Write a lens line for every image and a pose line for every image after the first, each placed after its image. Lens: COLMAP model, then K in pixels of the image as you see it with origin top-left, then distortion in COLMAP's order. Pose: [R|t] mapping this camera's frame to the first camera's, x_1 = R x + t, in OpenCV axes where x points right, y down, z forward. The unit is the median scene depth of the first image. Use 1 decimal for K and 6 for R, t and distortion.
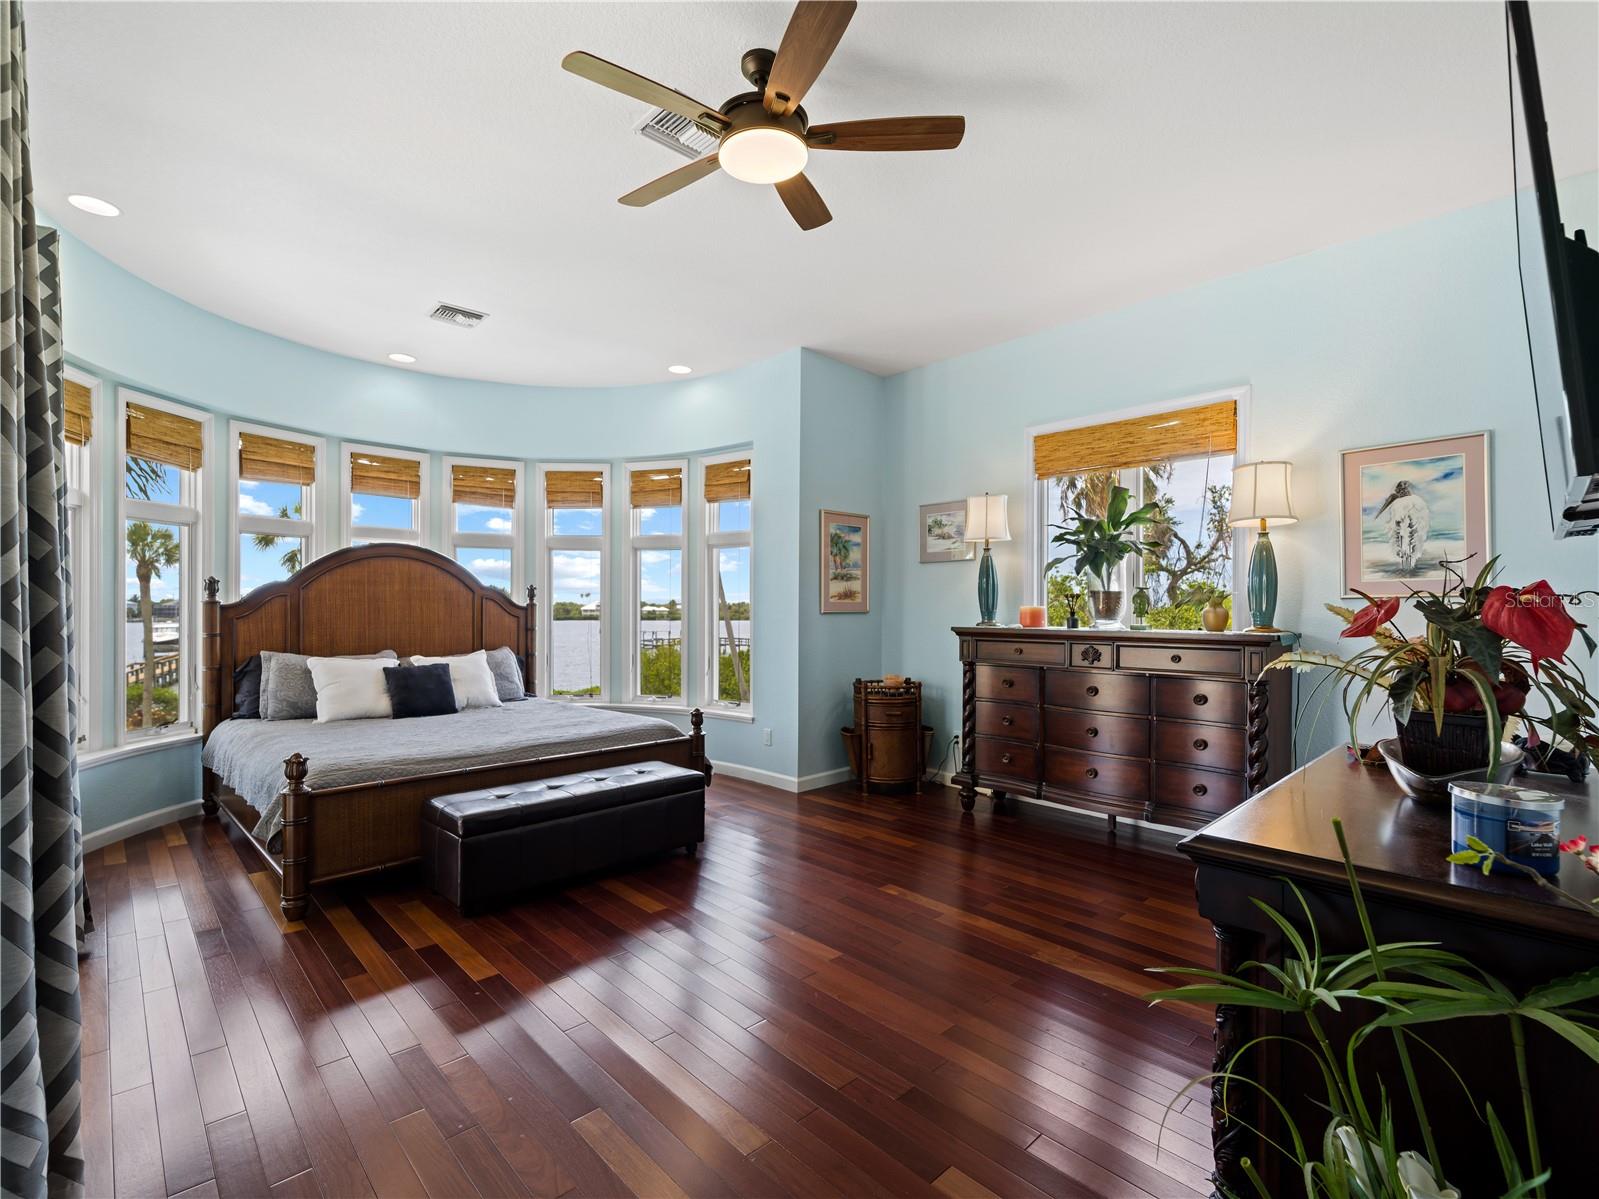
lens RADIAL K [[736.1, 0, 799.5], [0, 736.1, 599.5], [0, 0, 1]] dist [0.021601, -0.011747]
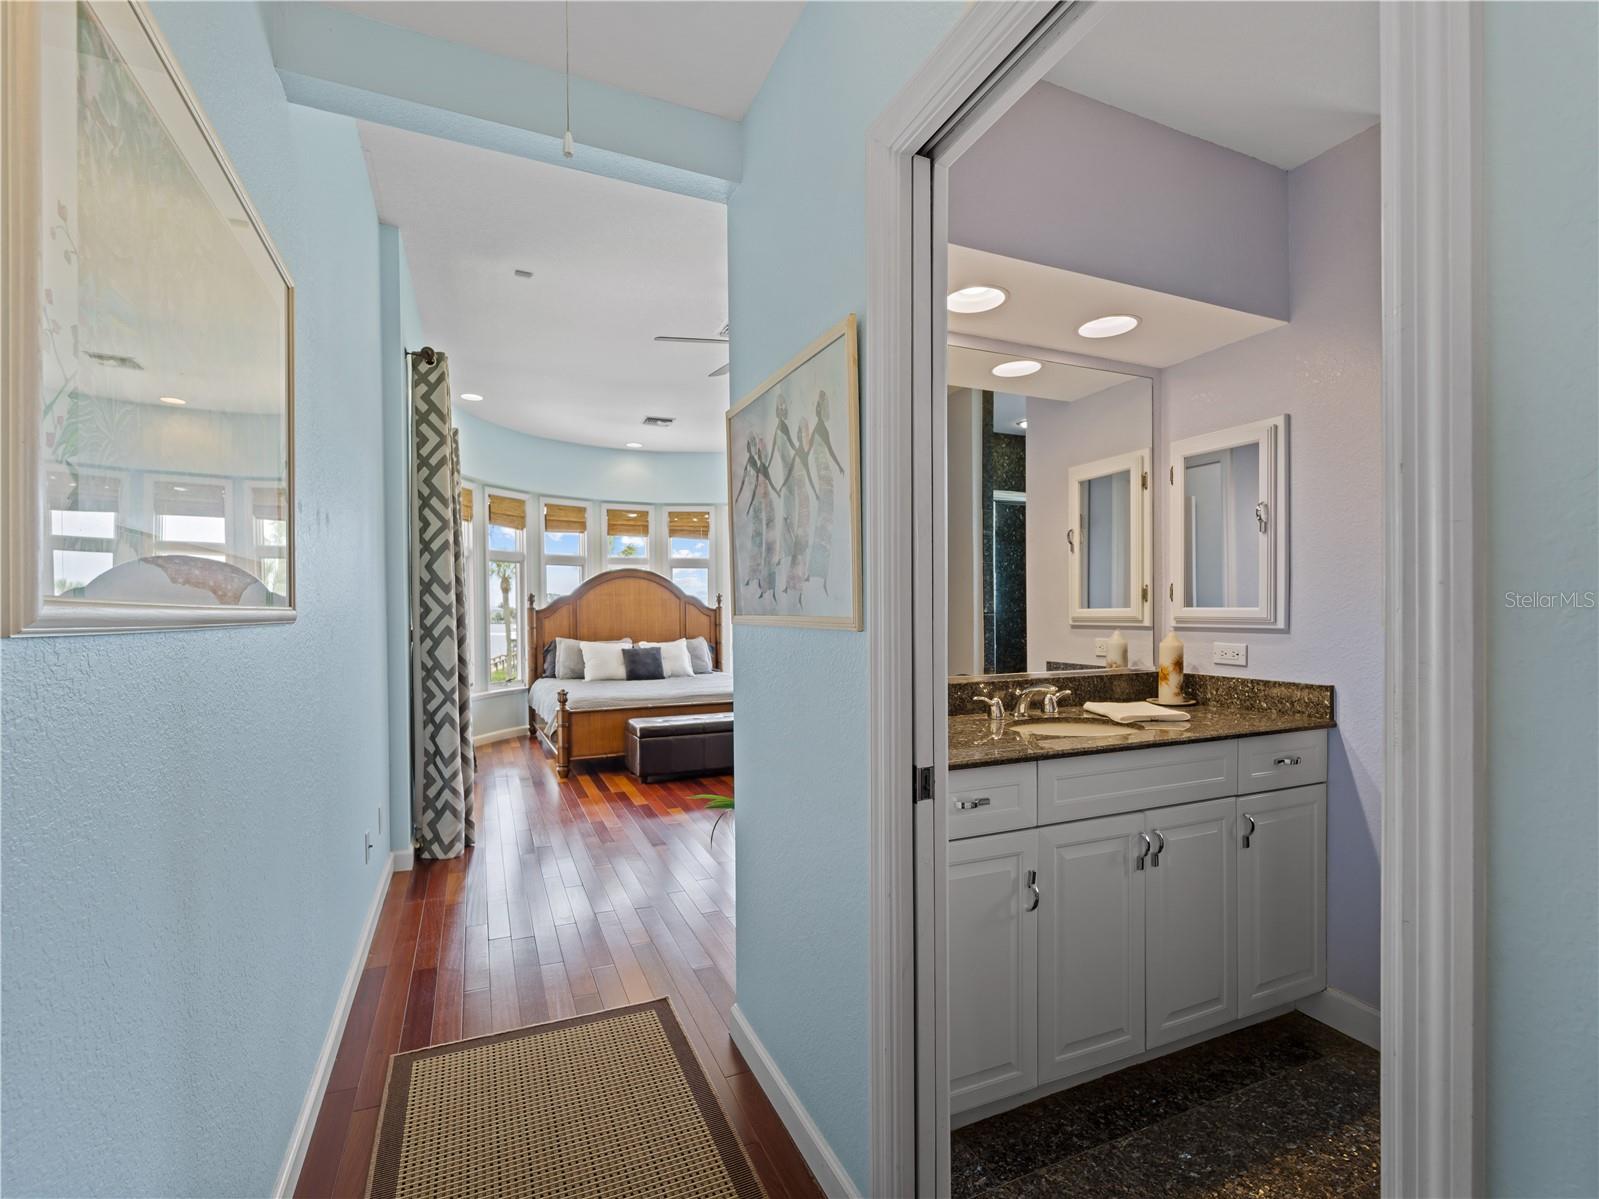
lens RADIAL K [[736.1, 0, 799.5], [0, 736.1, 599.5], [0, 0, 1]] dist [0.021601, -0.011747]
pose [[0.940304, -0.016277, -0.339947, 0.339570], [0.016299, 0.999863, -0.002791, -0.001984], [0.339946, -0.002916, 0.940440, -0.356039]]
